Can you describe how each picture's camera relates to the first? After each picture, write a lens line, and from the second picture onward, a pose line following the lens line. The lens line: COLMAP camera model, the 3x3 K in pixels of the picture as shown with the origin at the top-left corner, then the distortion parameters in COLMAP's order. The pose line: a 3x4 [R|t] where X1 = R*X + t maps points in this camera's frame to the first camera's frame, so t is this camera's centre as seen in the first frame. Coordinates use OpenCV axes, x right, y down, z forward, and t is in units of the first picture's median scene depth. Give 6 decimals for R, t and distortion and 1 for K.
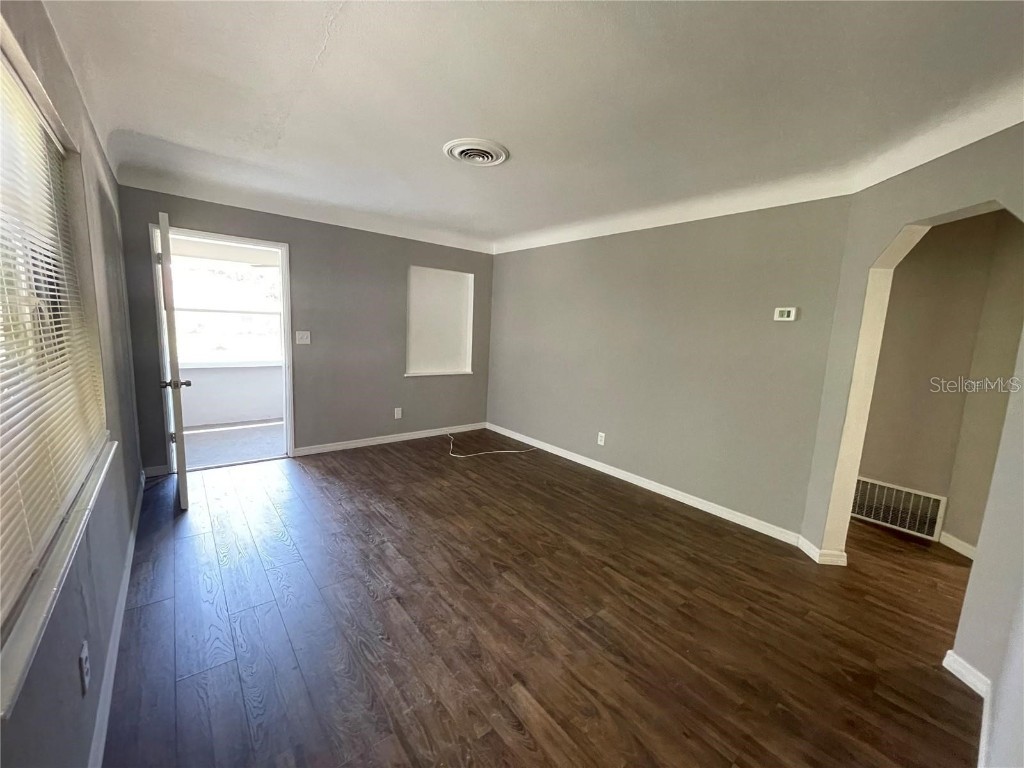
lens RADIAL K [[413.2, 0, 510.5], [0, 413.2, 386.1], [0, 0, 1]] dist [0.001996, -0.000828]
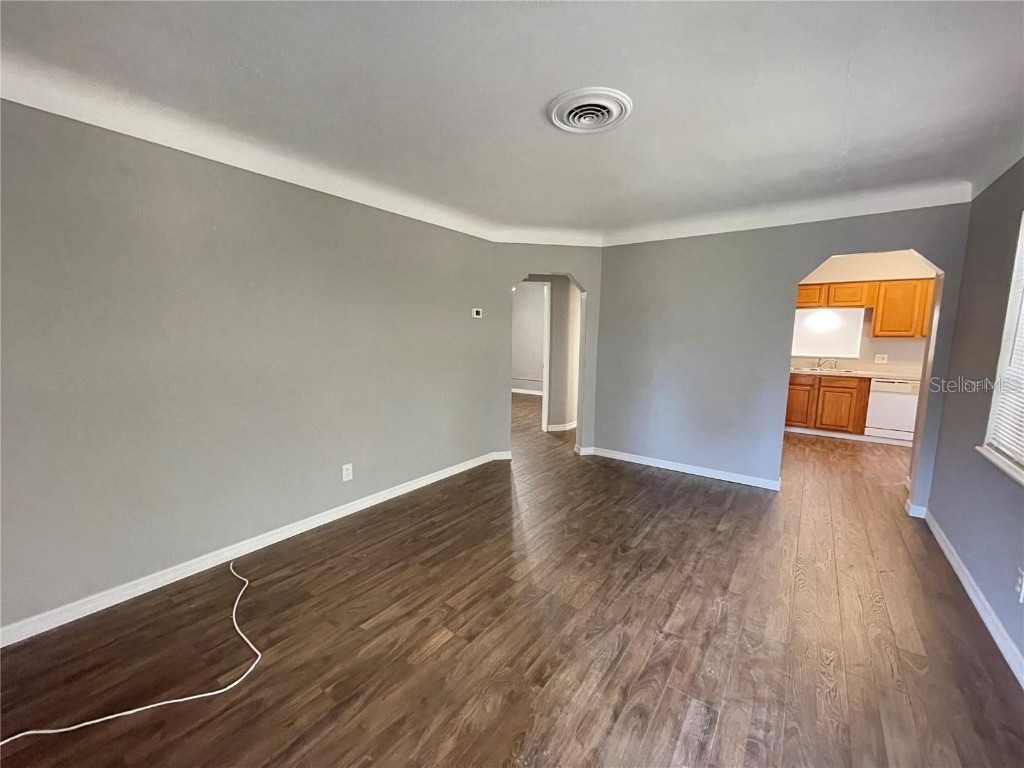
lens RADIAL K [[413.2, 0, 507.8], [0, 413.2, 386.6], [0, 0, 1]] dist [0.001996, -0.000828]
pose [[-0.248755, -0.178204, 0.952032, -0.645135], [0.113689, 0.970762, 0.211415, -0.178434], [-0.961871, 0.160826, -0.221222, 1.029796]]
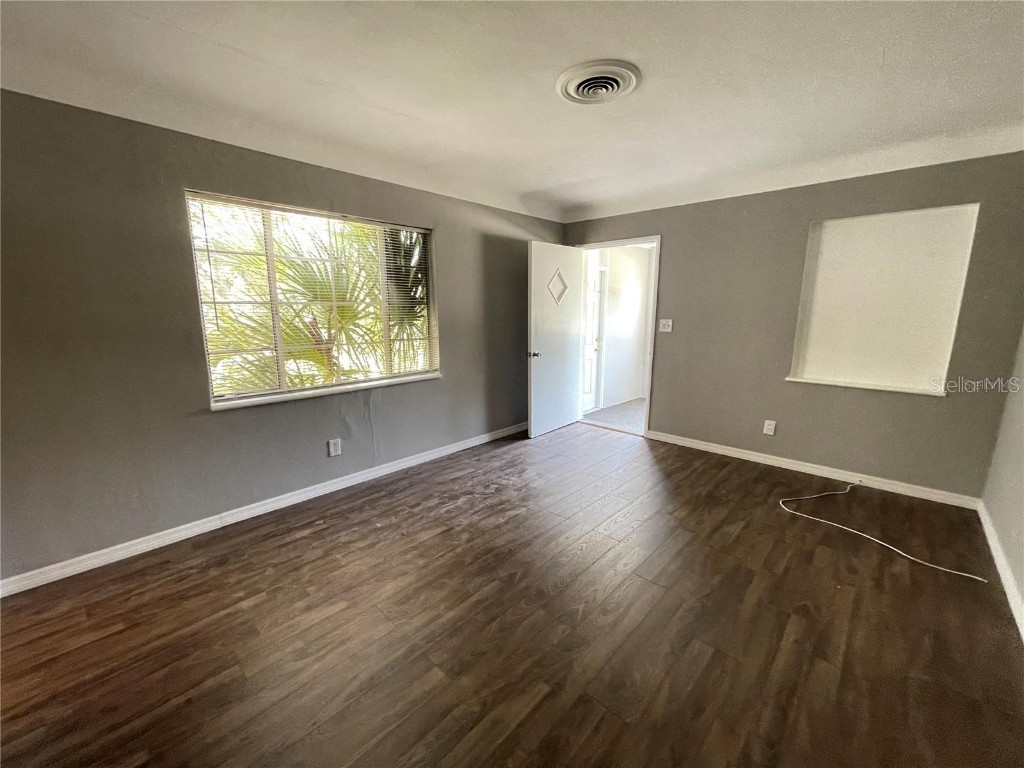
lens RADIAL K [[413.2, 0, 509.7], [0, 413.2, 389.6], [0, 0, 1]] dist [0.001996, -0.000828]
pose [[0.133388, 0.148689, -0.979847, 0.546000], [-0.134055, 0.982302, 0.130813, -0.052213], [0.981956, 0.113904, 0.150960, 0.571549]]
